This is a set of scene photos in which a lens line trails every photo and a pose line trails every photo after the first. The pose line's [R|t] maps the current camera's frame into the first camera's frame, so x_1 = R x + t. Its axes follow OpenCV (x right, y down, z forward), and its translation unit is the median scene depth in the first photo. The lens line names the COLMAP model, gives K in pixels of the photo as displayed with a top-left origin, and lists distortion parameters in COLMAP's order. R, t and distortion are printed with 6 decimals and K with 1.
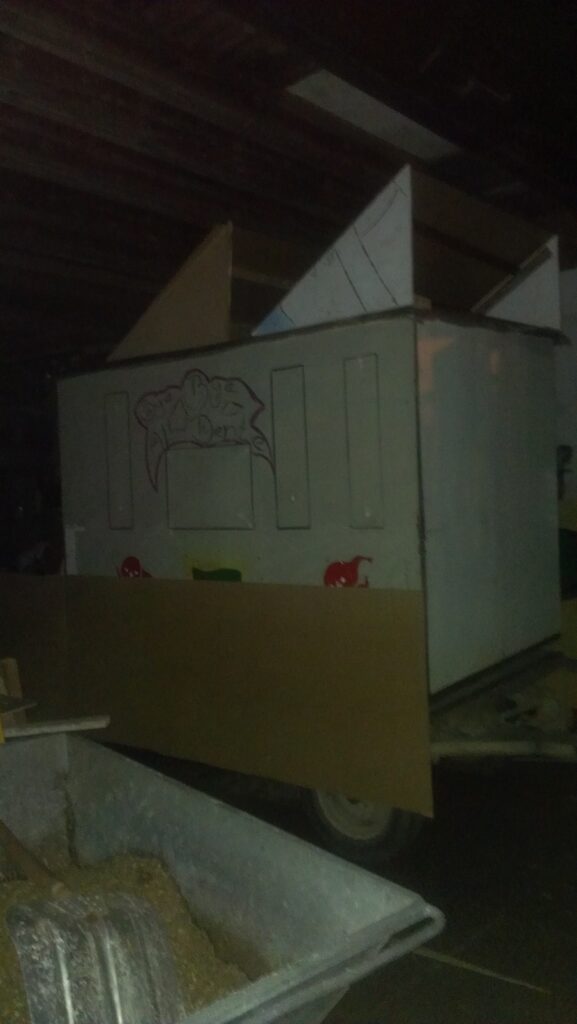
lens RADIAL K [[817.0, 0, 285.3], [0, 817.0, 513.5], [0, 0, 1]] dist [0.130715, -0.226530]
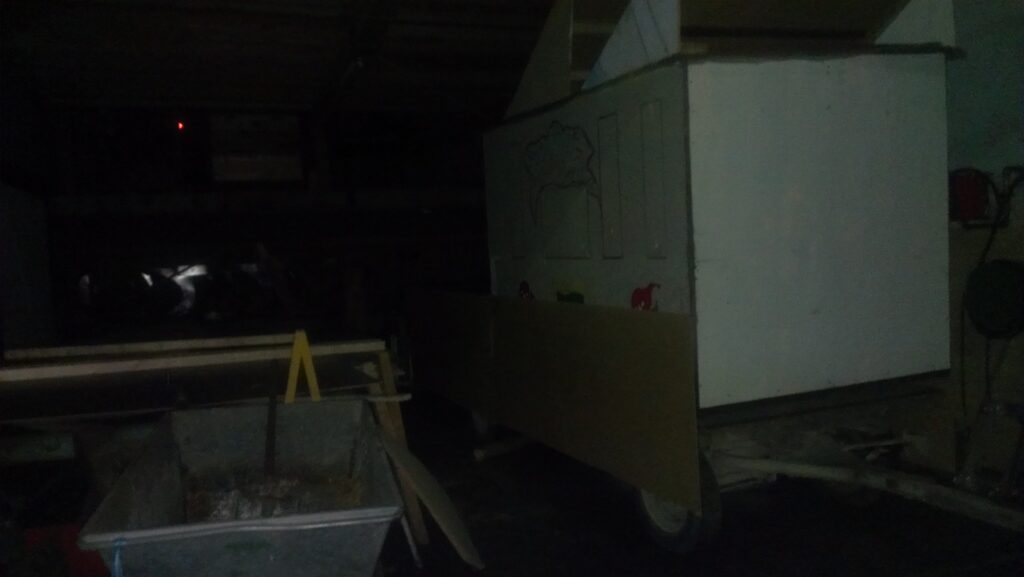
lens RADIAL K [[817.0, 0, 513.1], [0, 817.0, 302.9], [0, 0, 1]] dist [0.130715, -0.226530]
pose [[0.882568, 0.030803, -0.469176, 0.418689], [0.003799, 0.997352, 0.072626, -0.003045], [0.470170, -0.065880, 0.880113, -0.076678]]
